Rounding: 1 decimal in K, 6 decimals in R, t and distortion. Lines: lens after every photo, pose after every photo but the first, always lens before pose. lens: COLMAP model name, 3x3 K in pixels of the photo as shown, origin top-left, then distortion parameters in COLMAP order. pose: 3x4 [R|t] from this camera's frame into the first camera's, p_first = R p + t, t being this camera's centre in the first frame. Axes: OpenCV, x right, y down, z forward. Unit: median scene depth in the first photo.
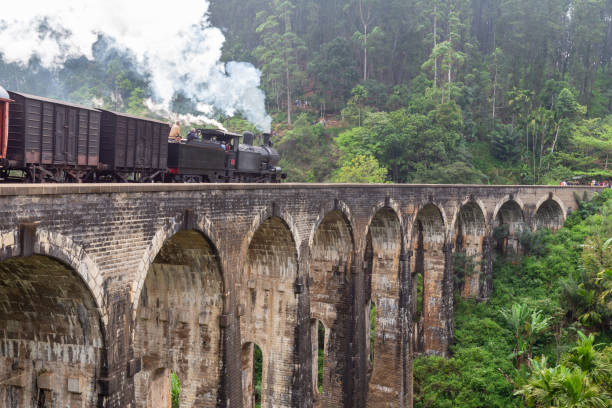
lens RADIAL K [[566.5, 0, 318.2], [0, 566.5, 235.4], [0, 0, 1]] dist [0.005842, 0.000000]
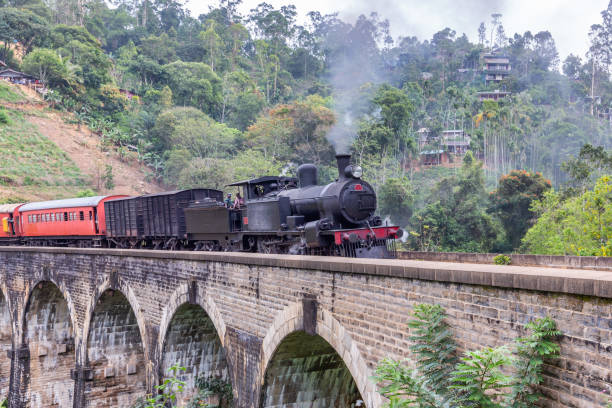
lens RADIAL K [[474.6, 0, 310.0], [0, 474.6, 226.4], [0, 0, 1]] dist [-0.000563, 0.001485]
pose [[0.027825, -0.055201, -0.998087, 0.851985], [-0.101221, 0.993186, -0.057751, -0.133736], [0.994475, 0.102634, 0.022048, 1.509750]]
